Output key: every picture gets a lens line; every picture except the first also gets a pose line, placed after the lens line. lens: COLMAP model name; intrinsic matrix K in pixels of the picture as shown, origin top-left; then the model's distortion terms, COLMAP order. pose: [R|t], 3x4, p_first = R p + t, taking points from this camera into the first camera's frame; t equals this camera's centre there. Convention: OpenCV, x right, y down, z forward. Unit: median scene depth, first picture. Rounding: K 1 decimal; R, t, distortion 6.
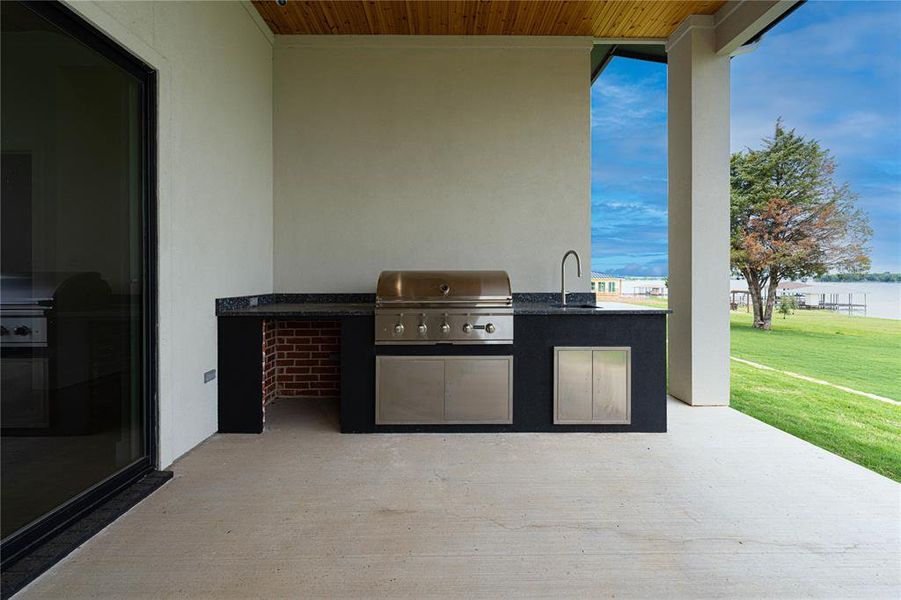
lens RADIAL K [[370.8, 0, 445.1], [0, 370.8, 290.0], [0, 0, 1]] dist [-0.002205, -0.000225]
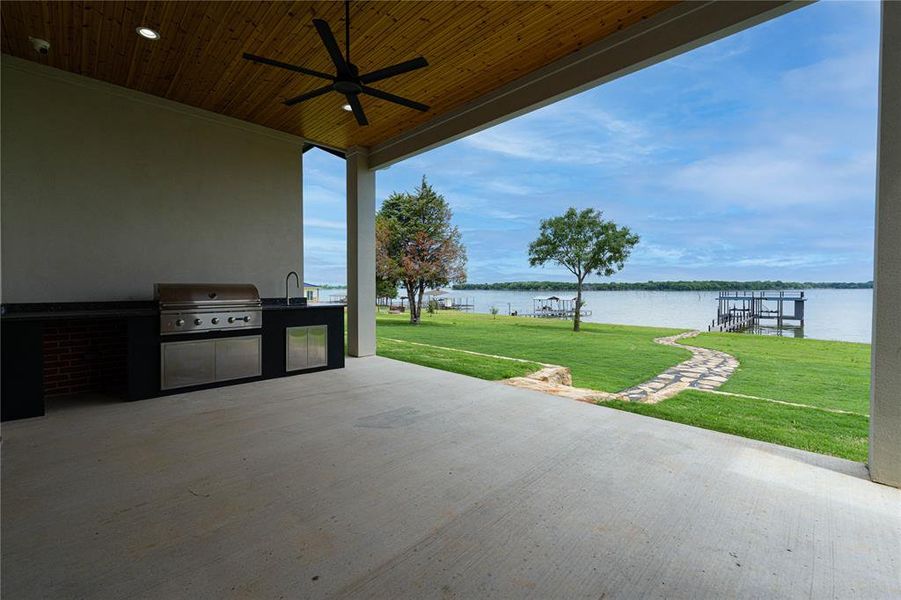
lens RADIAL K [[370.8, 0, 445.1], [0, 370.8, 290.0], [0, 0, 1]] dist [-0.002205, -0.000225]
pose [[0.717286, -0.002263, 0.696775, -0.044525], [0.018504, 0.999704, -0.015802, 0.001701], [-0.696533, 0.024228, 0.717115, -0.090748]]
